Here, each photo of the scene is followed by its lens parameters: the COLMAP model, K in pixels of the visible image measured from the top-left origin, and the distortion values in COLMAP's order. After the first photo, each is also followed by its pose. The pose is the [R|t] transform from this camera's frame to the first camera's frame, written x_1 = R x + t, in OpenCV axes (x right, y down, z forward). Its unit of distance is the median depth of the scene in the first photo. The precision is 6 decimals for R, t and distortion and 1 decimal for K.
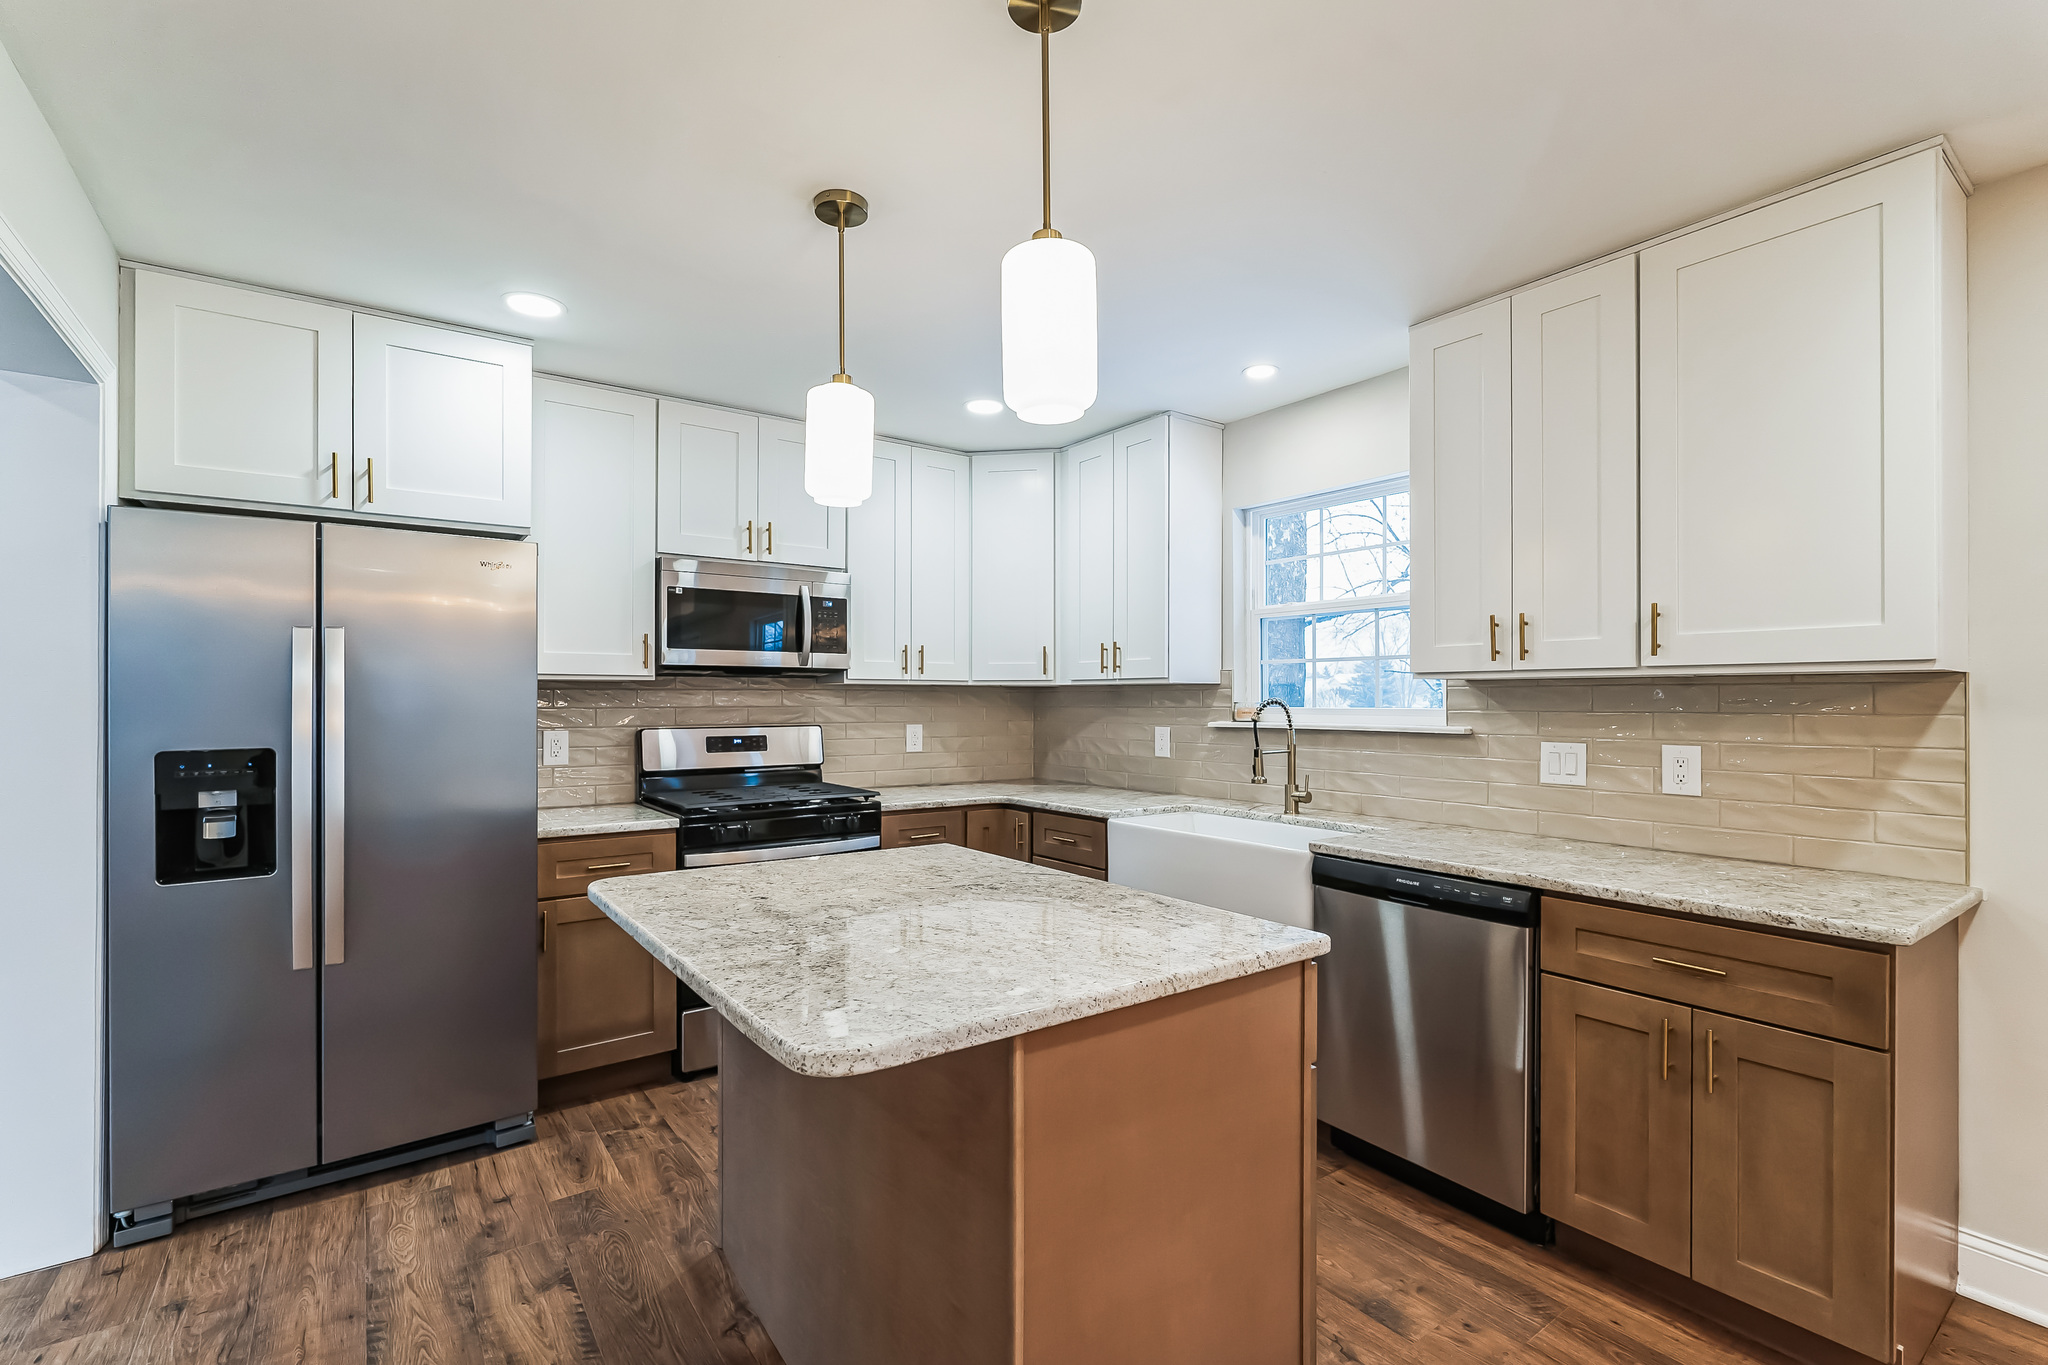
lens RADIAL K [[920.2, 0, 1019.4], [0, 920.2, 692.7], [0, 0, 1]] dist [-0.000236, 0.000812]
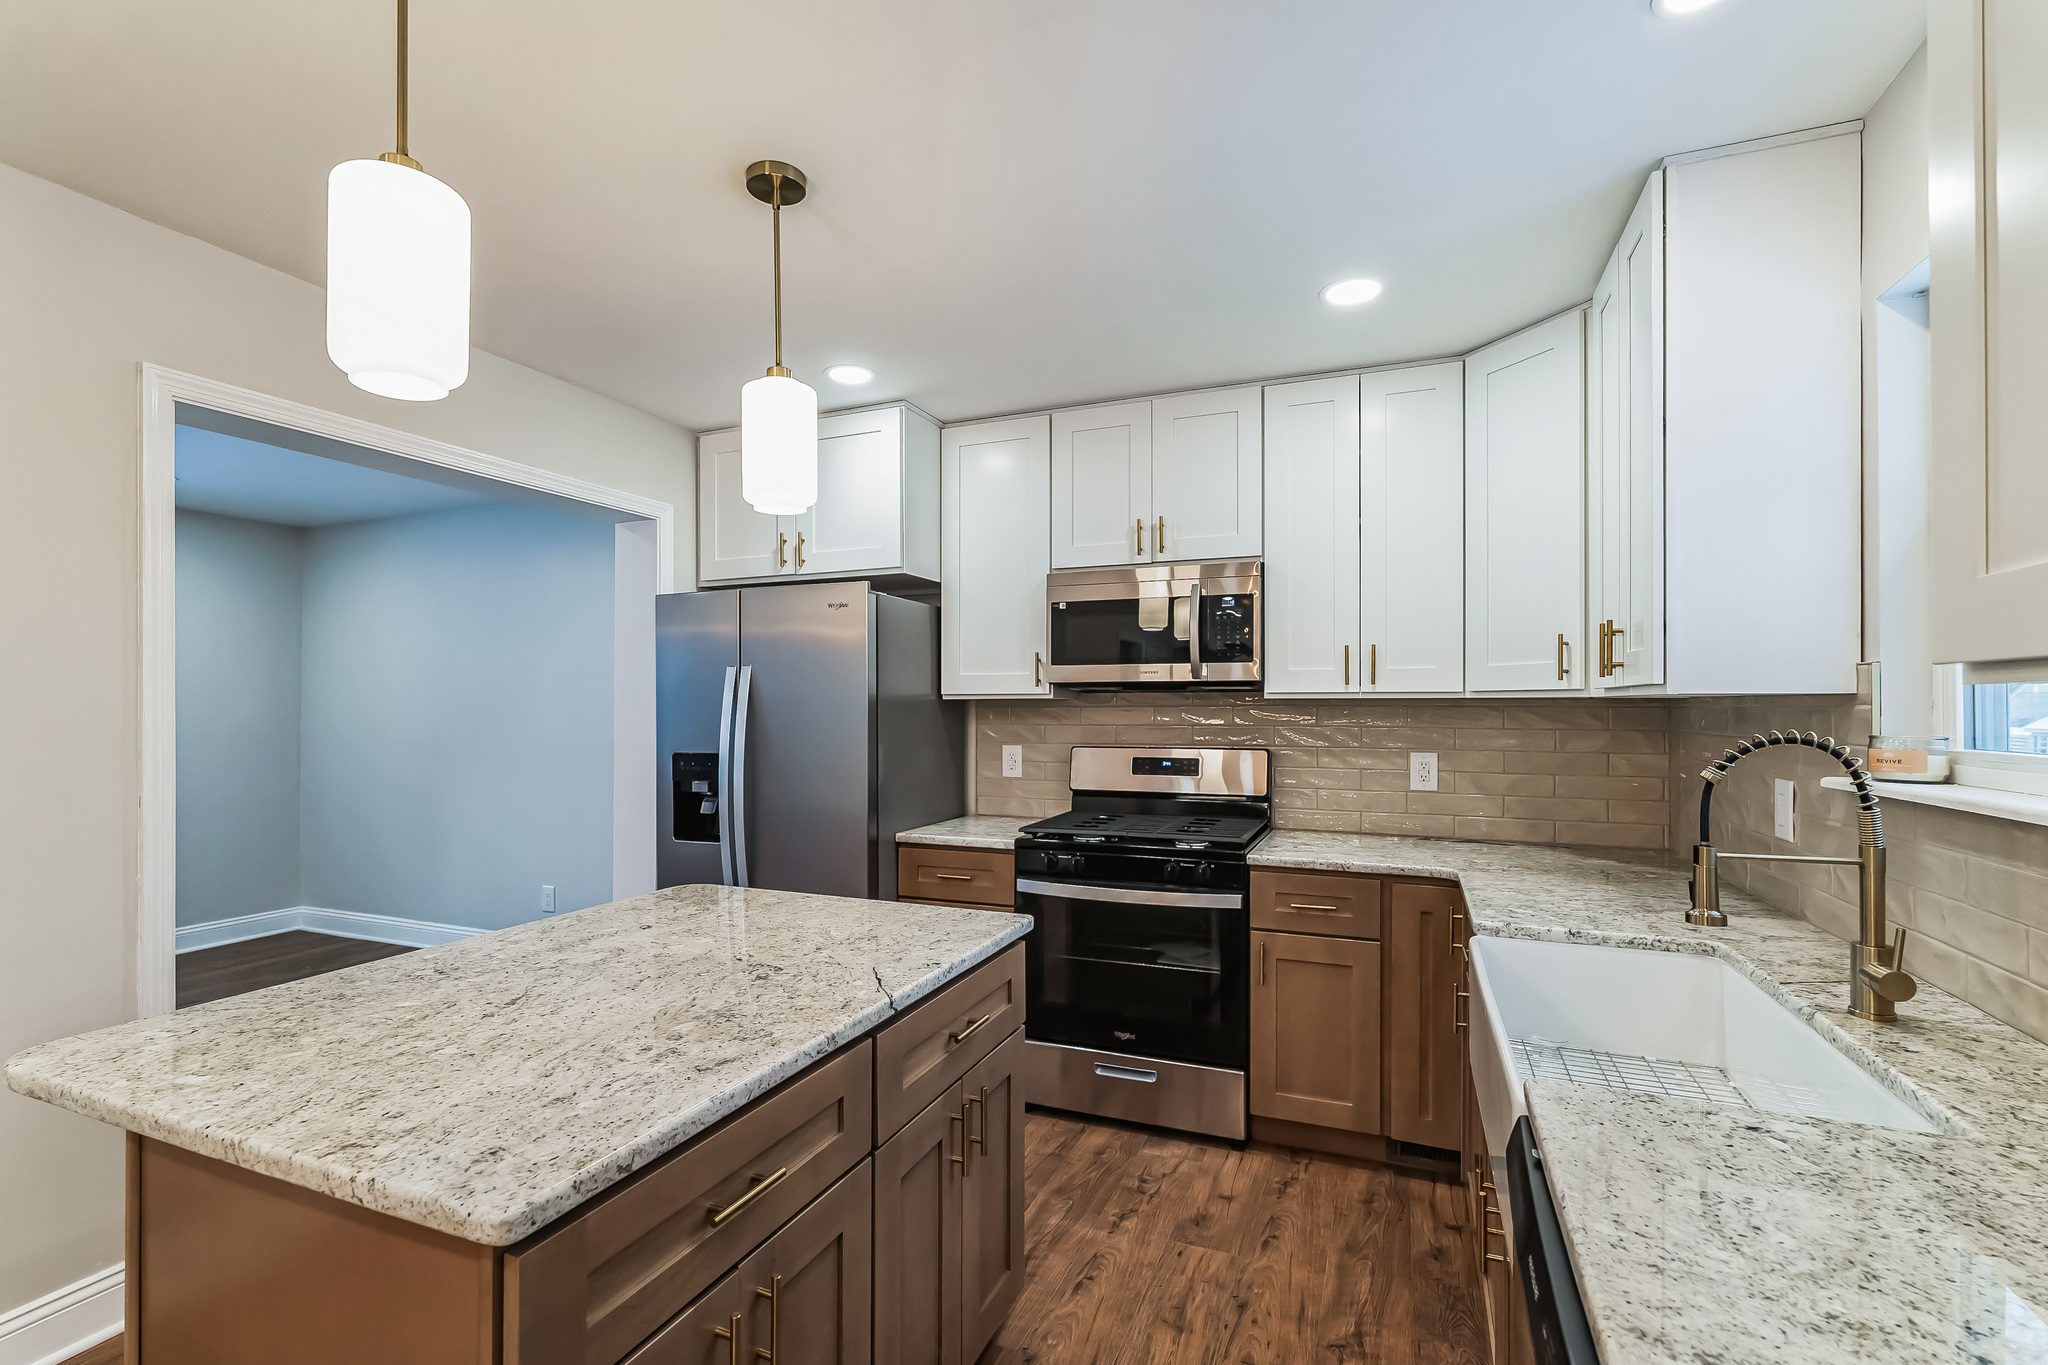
lens RADIAL K [[920.2, 0, 1020.9], [0, 920.2, 696.4], [0, 0, 1]] dist [-0.000236, 0.000812]
pose [[0.519958, -0.009371, -0.854140, 0.419294], [0.008818, 0.999945, -0.005603, -0.010012], [0.854146, -0.004618, 0.520012, 0.440892]]
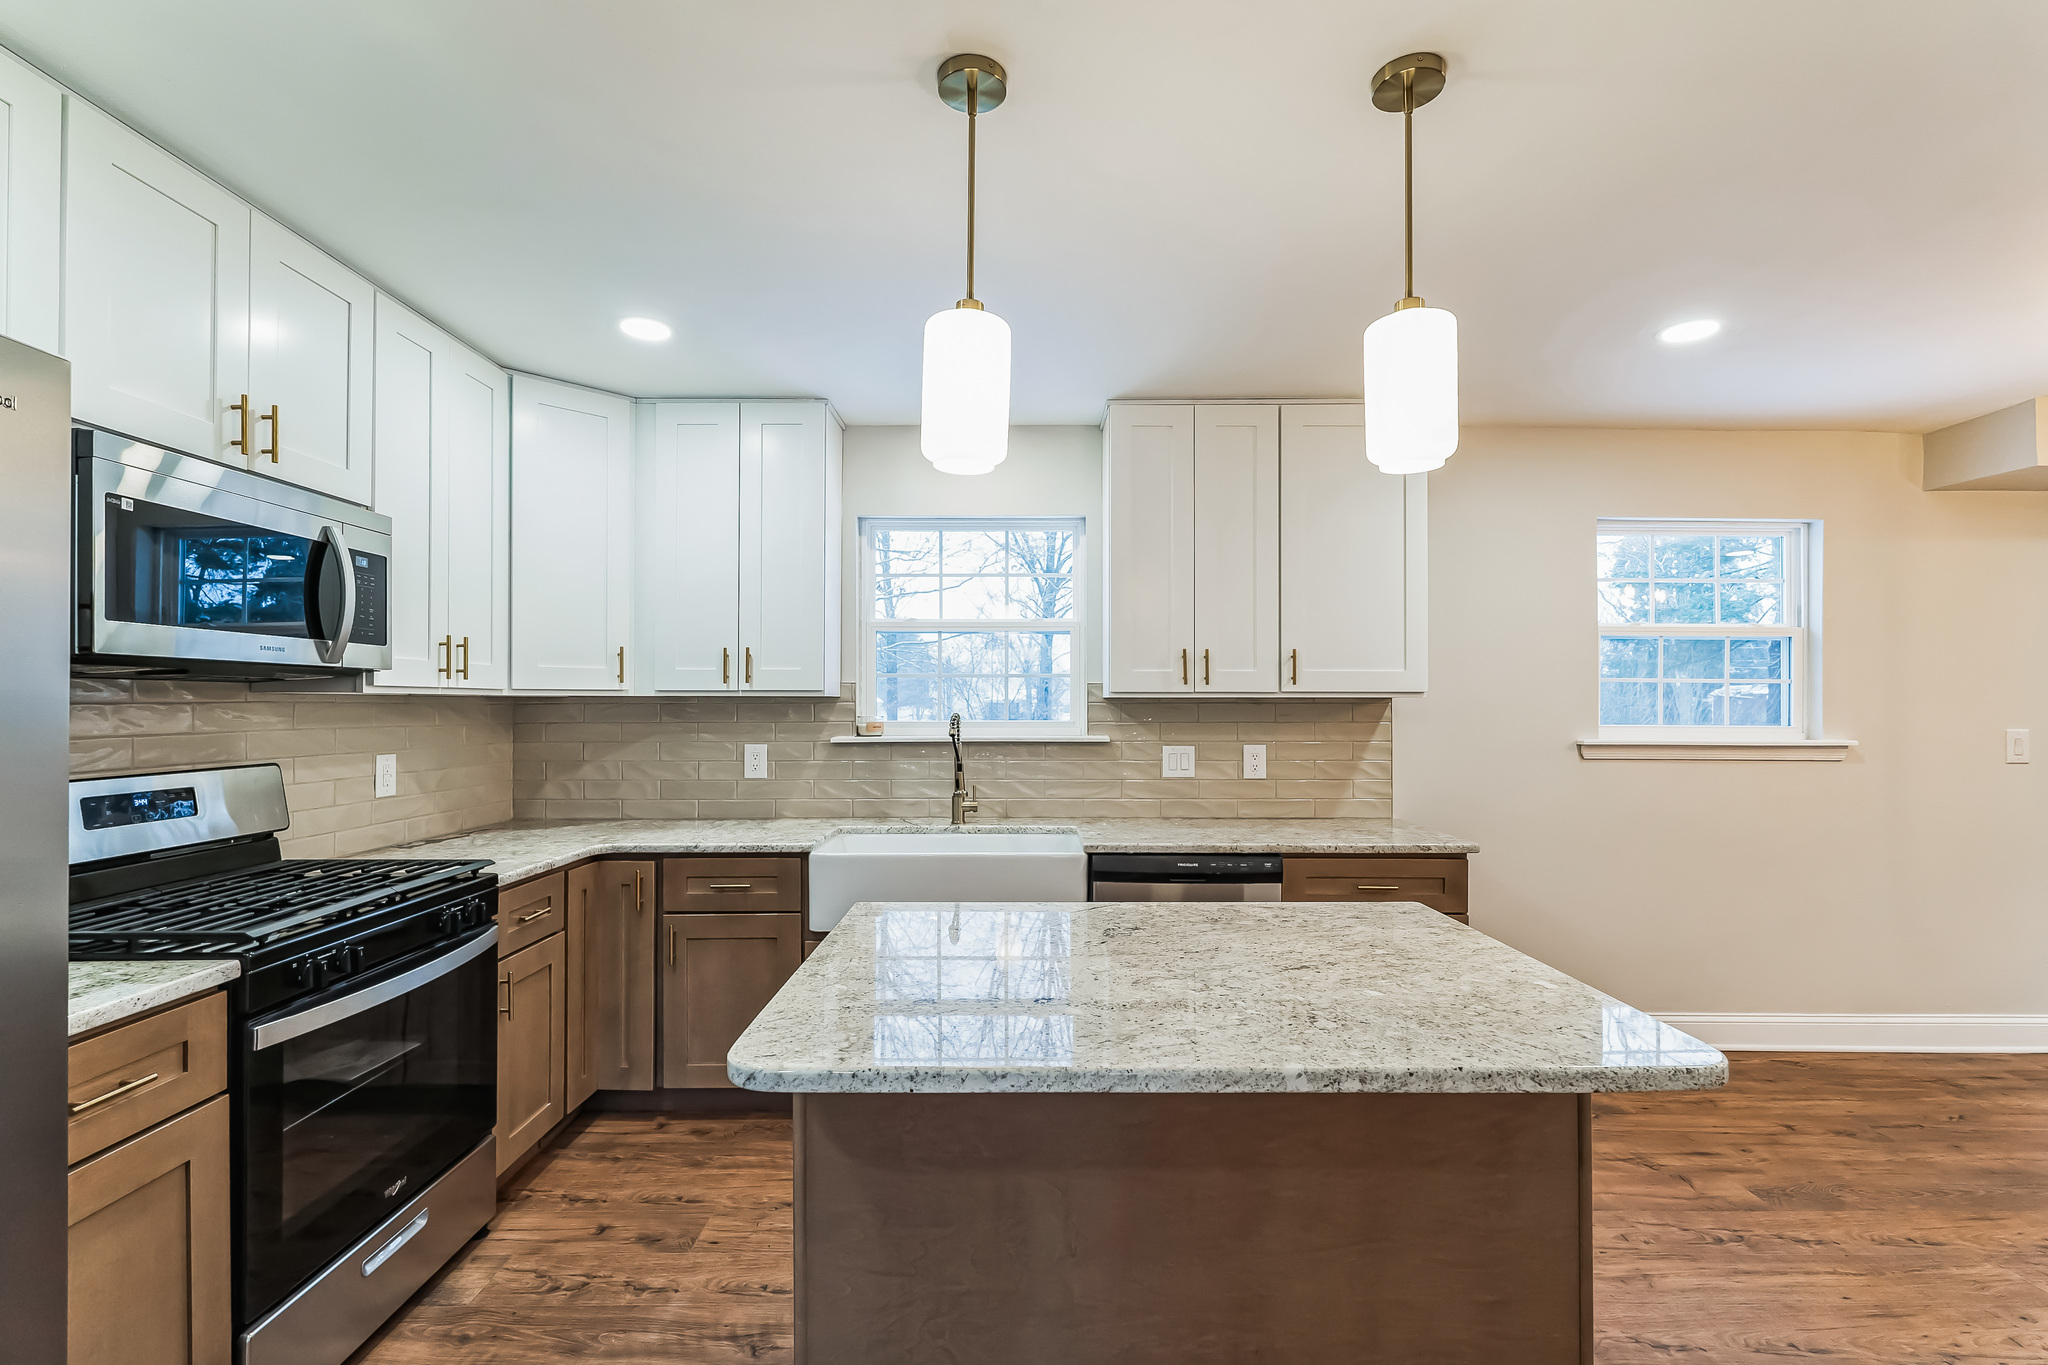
lens RADIAL K [[920.2, 0, 1025.6], [0, 920.2, 693.0], [0, 0, 1]] dist [-0.000236, 0.000812]
pose [[0.582343, 0.008593, 0.812898, -0.472441], [-0.005732, 0.999963, -0.006464, -0.009151], [-0.812923, -0.000895, 0.582371, 0.311193]]
